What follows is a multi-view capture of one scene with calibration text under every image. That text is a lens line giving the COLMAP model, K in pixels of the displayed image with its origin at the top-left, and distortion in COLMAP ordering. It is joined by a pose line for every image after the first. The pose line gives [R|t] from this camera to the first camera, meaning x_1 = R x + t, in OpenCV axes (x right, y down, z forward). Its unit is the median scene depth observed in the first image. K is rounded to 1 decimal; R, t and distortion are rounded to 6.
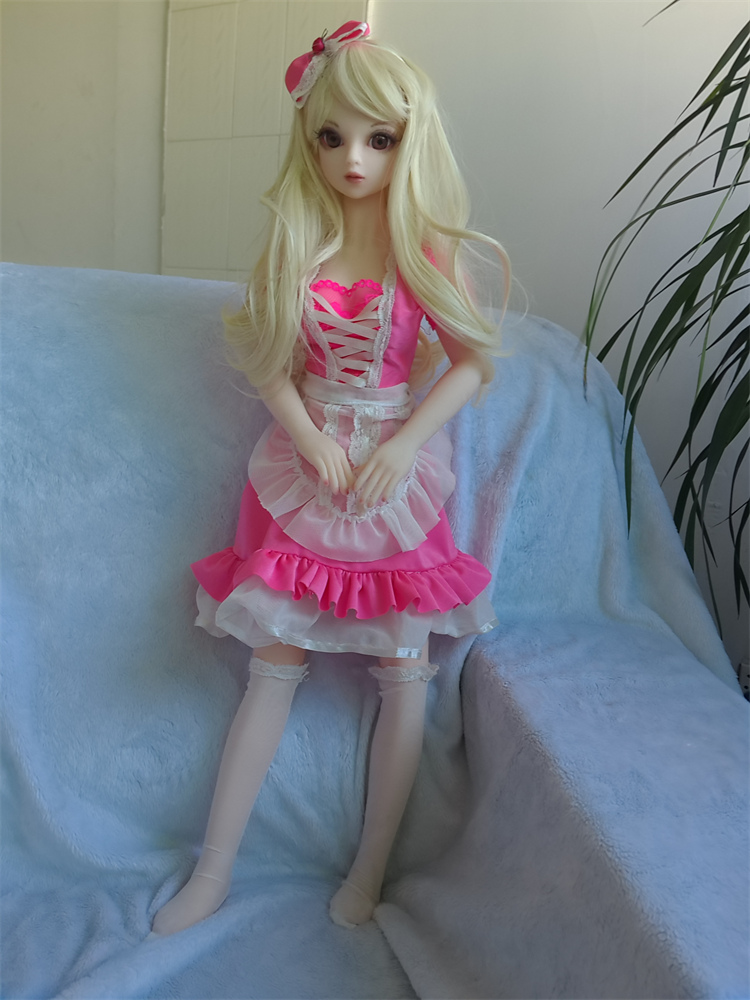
lens RADIAL K [[706.8, 0, 375.3], [0, 706.8, 468.5], [0, 0, 1]] dist [0.008782, -0.038436]
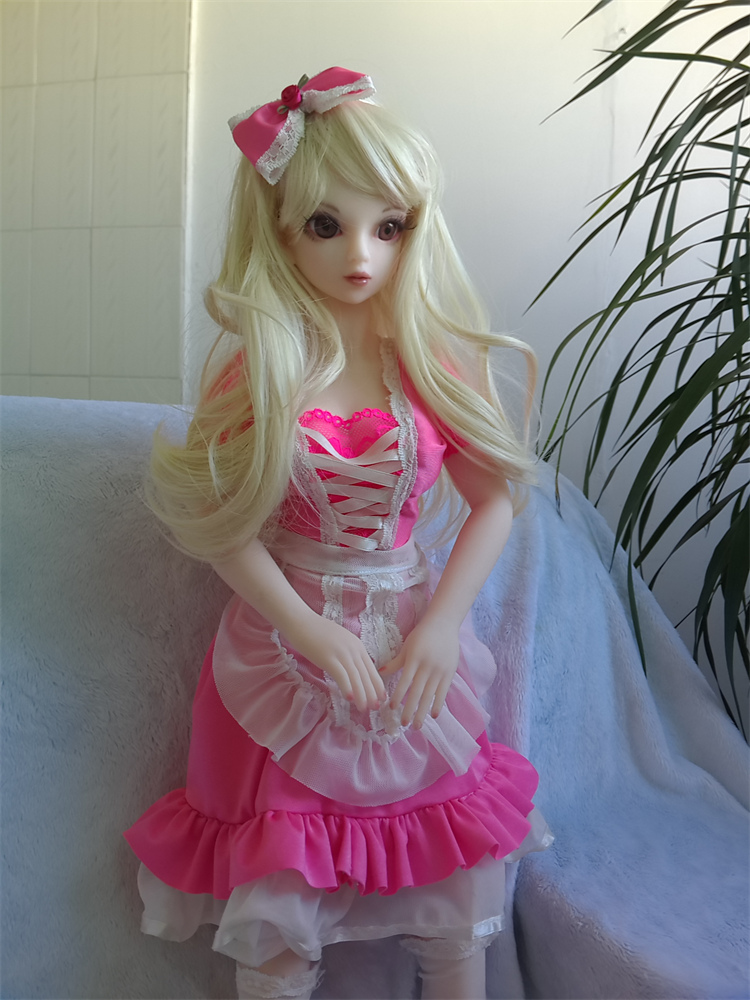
lens RADIAL K [[727.0, 0, 375.3], [0, 727.0, 477.2], [0, 0, 1]] dist [-0.003077, 0.001069]
pose [[0.965650, -0.063932, 0.251858, -0.204453], [0.092885, 0.990147, -0.104791, -0.112522], [-0.242677, 0.124585, 0.962074, 0.267828]]
